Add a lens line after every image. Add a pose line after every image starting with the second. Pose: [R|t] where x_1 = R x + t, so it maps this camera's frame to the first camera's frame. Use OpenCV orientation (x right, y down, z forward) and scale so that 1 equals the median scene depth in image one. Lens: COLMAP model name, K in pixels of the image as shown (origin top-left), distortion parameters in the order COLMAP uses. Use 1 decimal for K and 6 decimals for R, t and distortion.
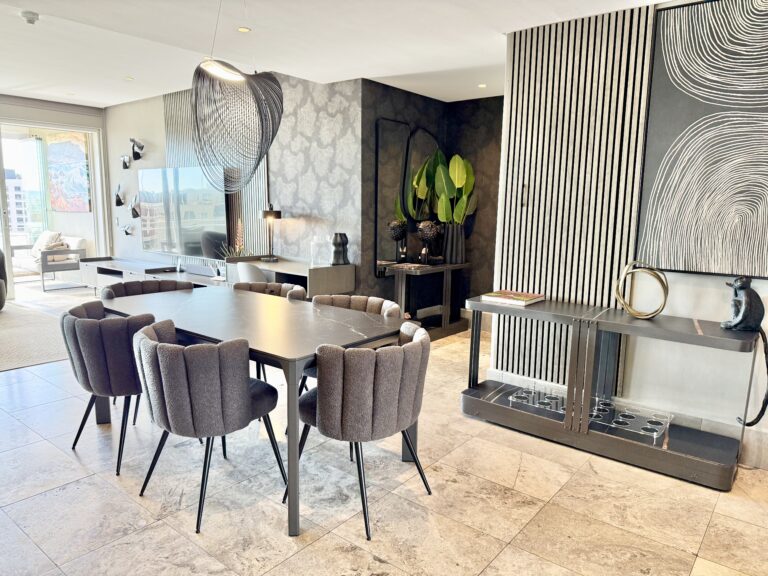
lens RADIAL K [[566.0, 0, 384.0], [0, 566.0, 288.0], [0, 0, 1]] dist [0.097380, -0.157569]
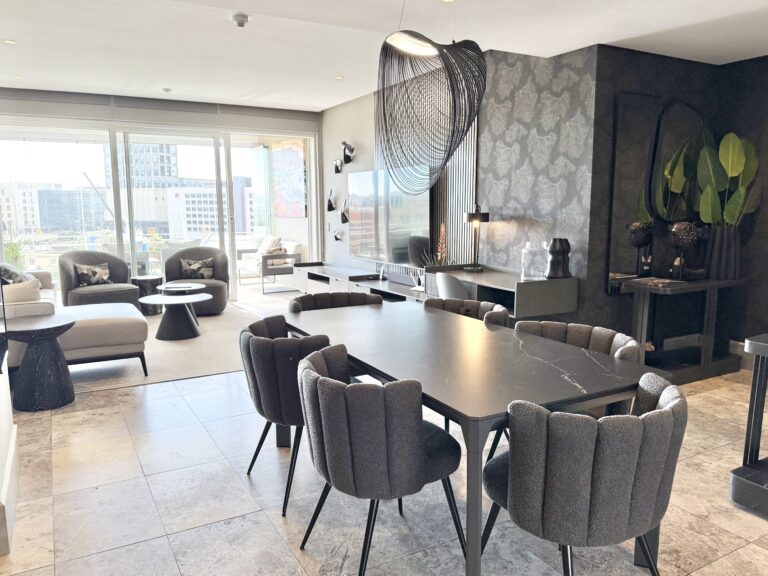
lens RADIAL K [[566.0, 0, 384.0], [0, 566.0, 288.0], [0, 0, 1]] dist [0.097380, -0.157569]
pose [[0.923564, 0.034654, -0.381876, 0.003186], [-0.034249, 0.999382, 0.007859, -0.024241], [0.381913, 0.005821, 0.924180, 0.153052]]
